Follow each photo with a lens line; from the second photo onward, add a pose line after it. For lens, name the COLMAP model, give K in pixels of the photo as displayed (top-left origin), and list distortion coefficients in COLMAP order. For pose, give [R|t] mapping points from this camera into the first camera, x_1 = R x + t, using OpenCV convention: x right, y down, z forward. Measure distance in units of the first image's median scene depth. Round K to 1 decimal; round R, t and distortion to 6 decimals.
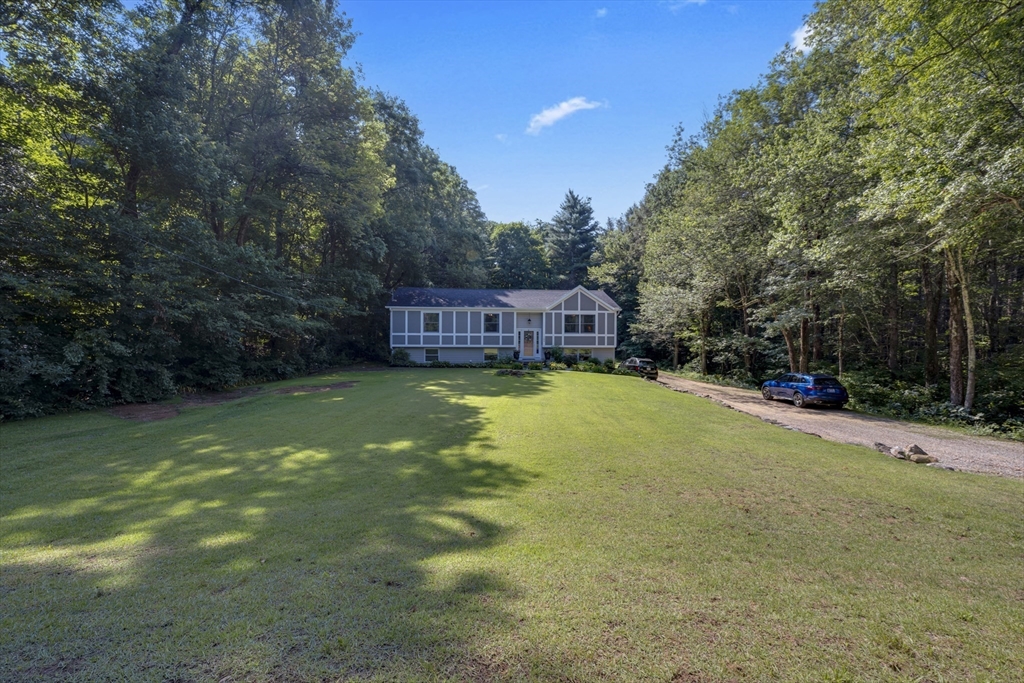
lens RADIAL K [[416.4, 0, 506.6], [0, 416.4, 340.7], [0, 0, 1]] dist [0.000196, 0.000176]
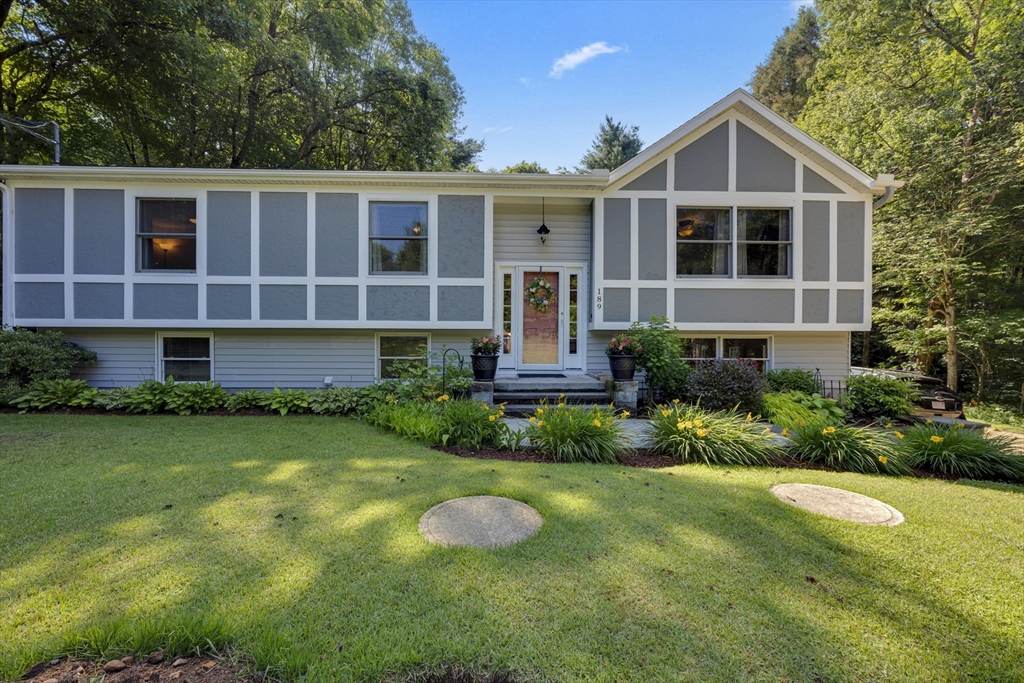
lens RADIAL K [[416.4, 0, 506.6], [0, 416.4, 340.7], [0, 0, 1]] dist [0.000196, 0.000176]
pose [[0.999665, 0.000443, -0.025897, 0.038221], [-0.000429, 1.000000, 0.000572, 0.022293], [0.025897, -0.000561, 0.999664, 0.732667]]
